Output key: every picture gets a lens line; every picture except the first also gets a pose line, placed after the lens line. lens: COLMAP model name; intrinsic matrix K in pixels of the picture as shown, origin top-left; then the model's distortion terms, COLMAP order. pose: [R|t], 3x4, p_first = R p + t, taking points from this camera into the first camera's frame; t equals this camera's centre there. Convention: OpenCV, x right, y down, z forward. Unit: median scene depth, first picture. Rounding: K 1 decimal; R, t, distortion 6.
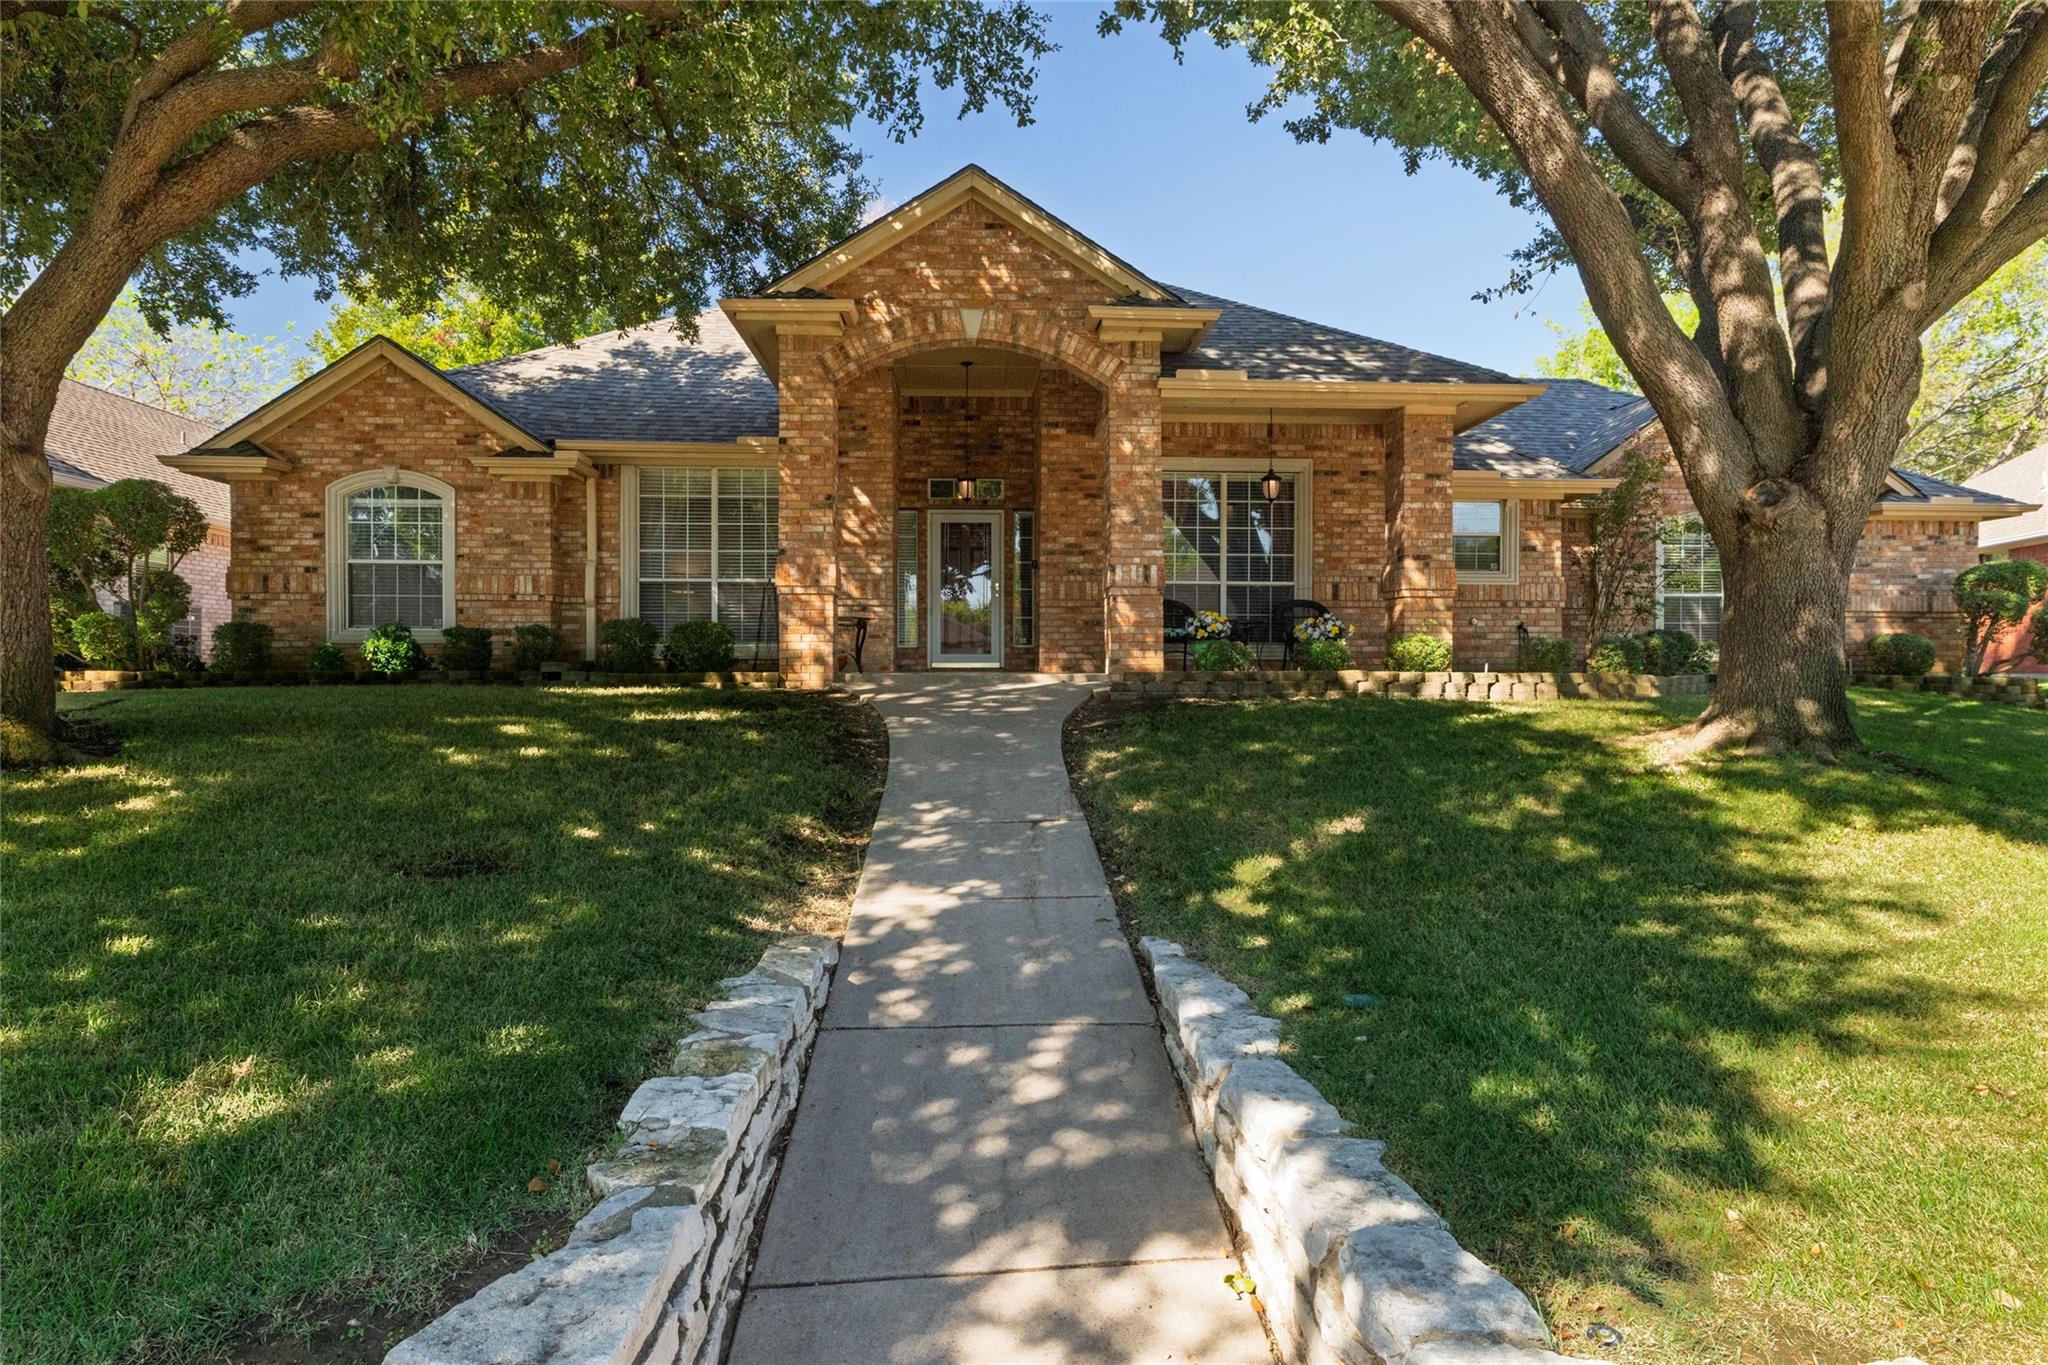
lens RADIAL K [[1170.1, 0, 1024.0], [0, 1170.1, 682.5], [0, 0, 1]] dist [0.010093, 0.001129]
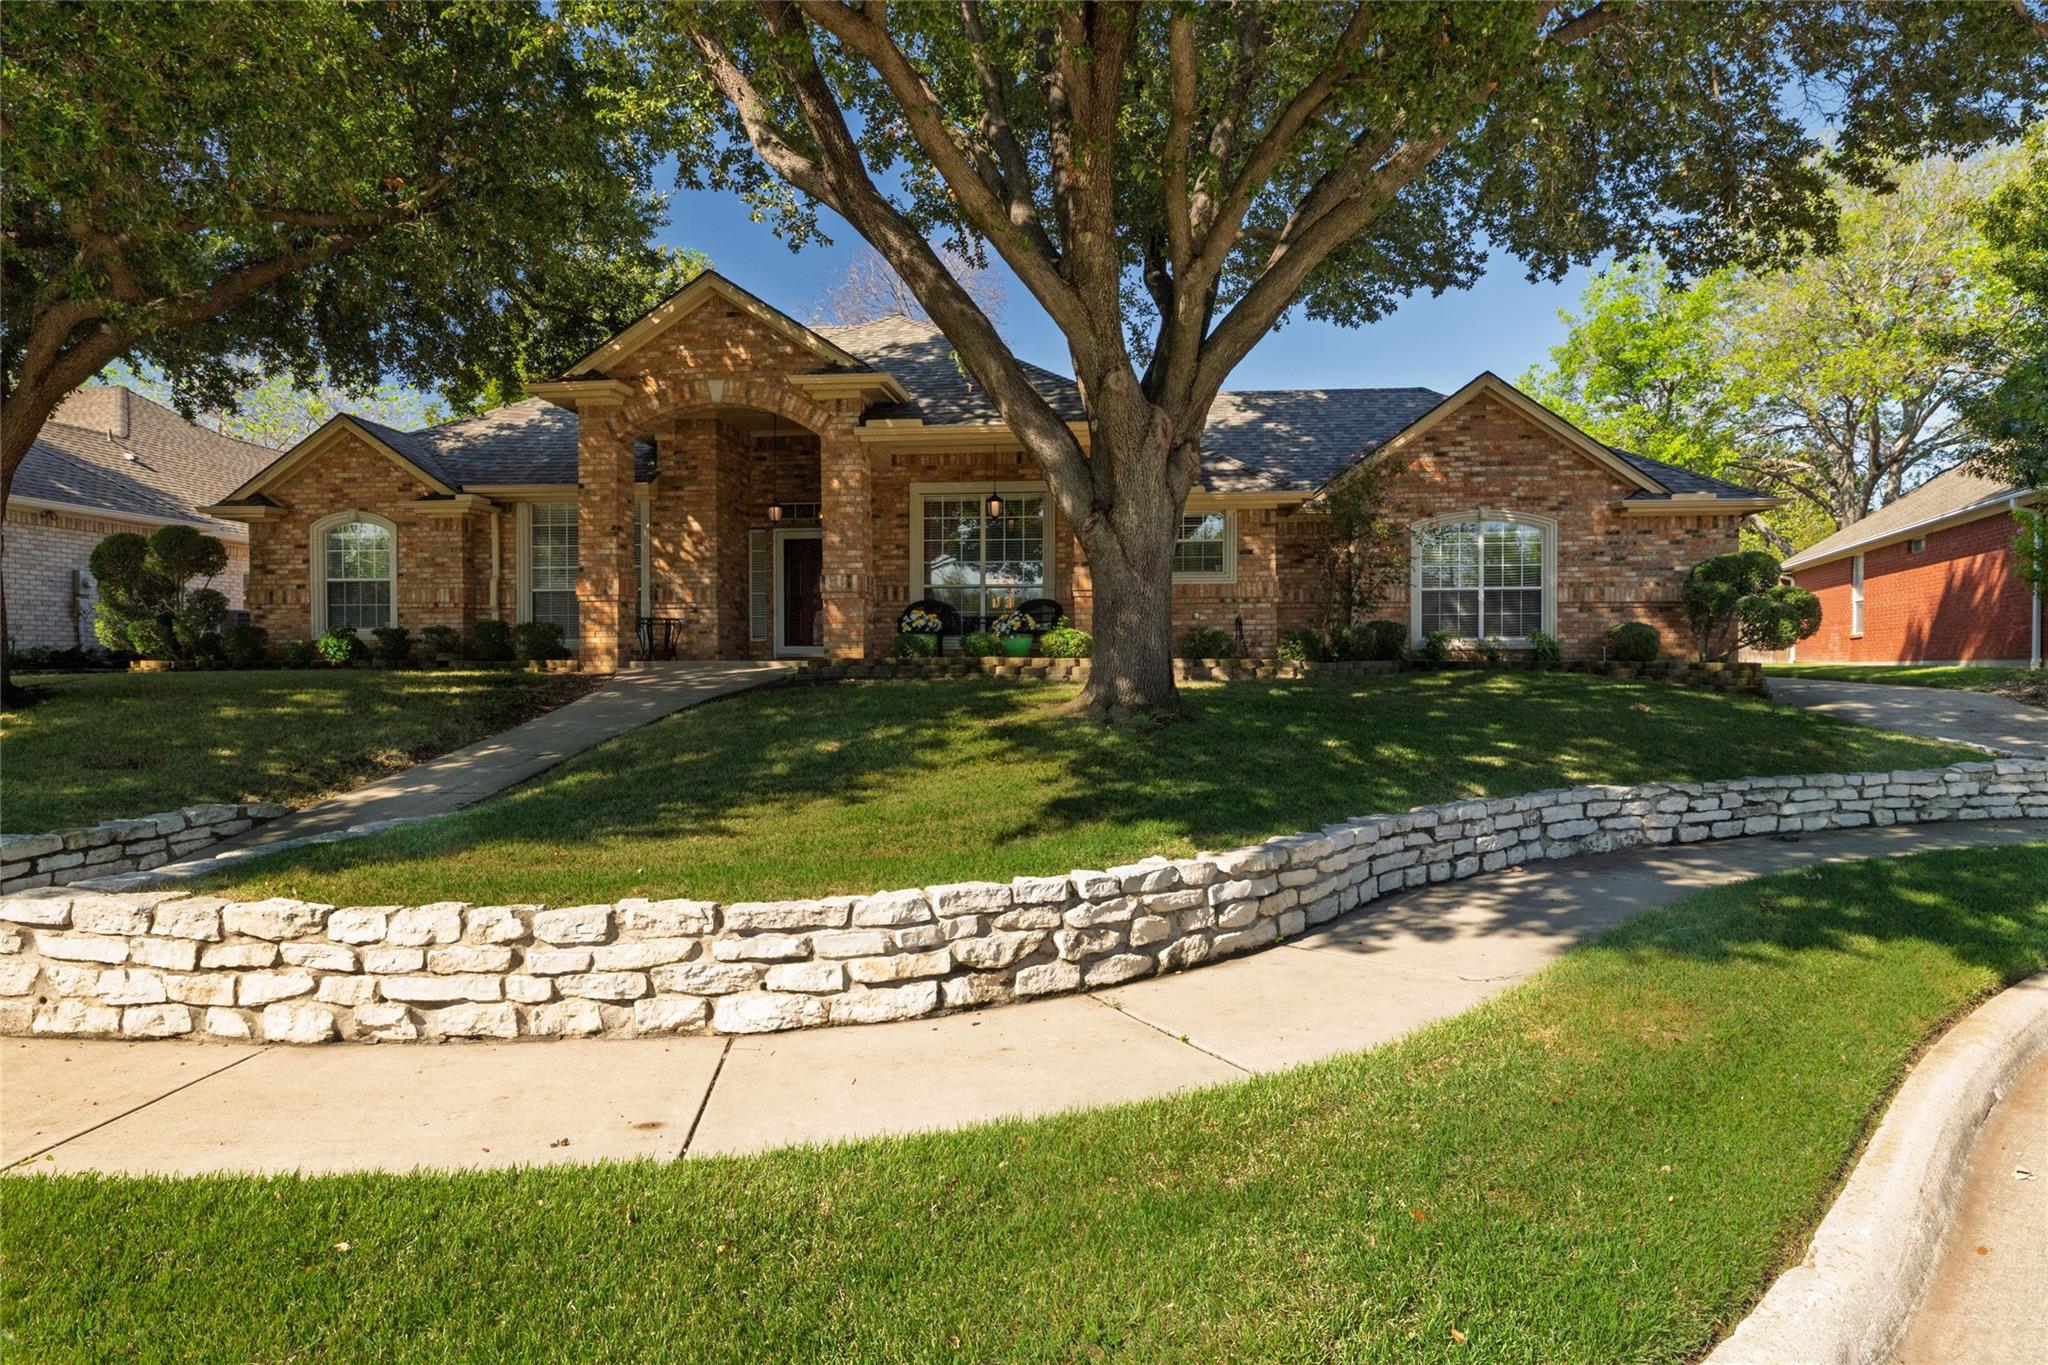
lens RADIAL K [[1170.1, 0, 1024.0], [0, 1170.1, 682.5], [0, 0, 1]] dist [0.010093, 0.001129]
pose [[0.983857, 0.000176, -0.178954, 0.479960], [0.001123, 0.999974, 0.007155, 0.006736], [0.178950, -0.007240, 0.983831, -0.199702]]
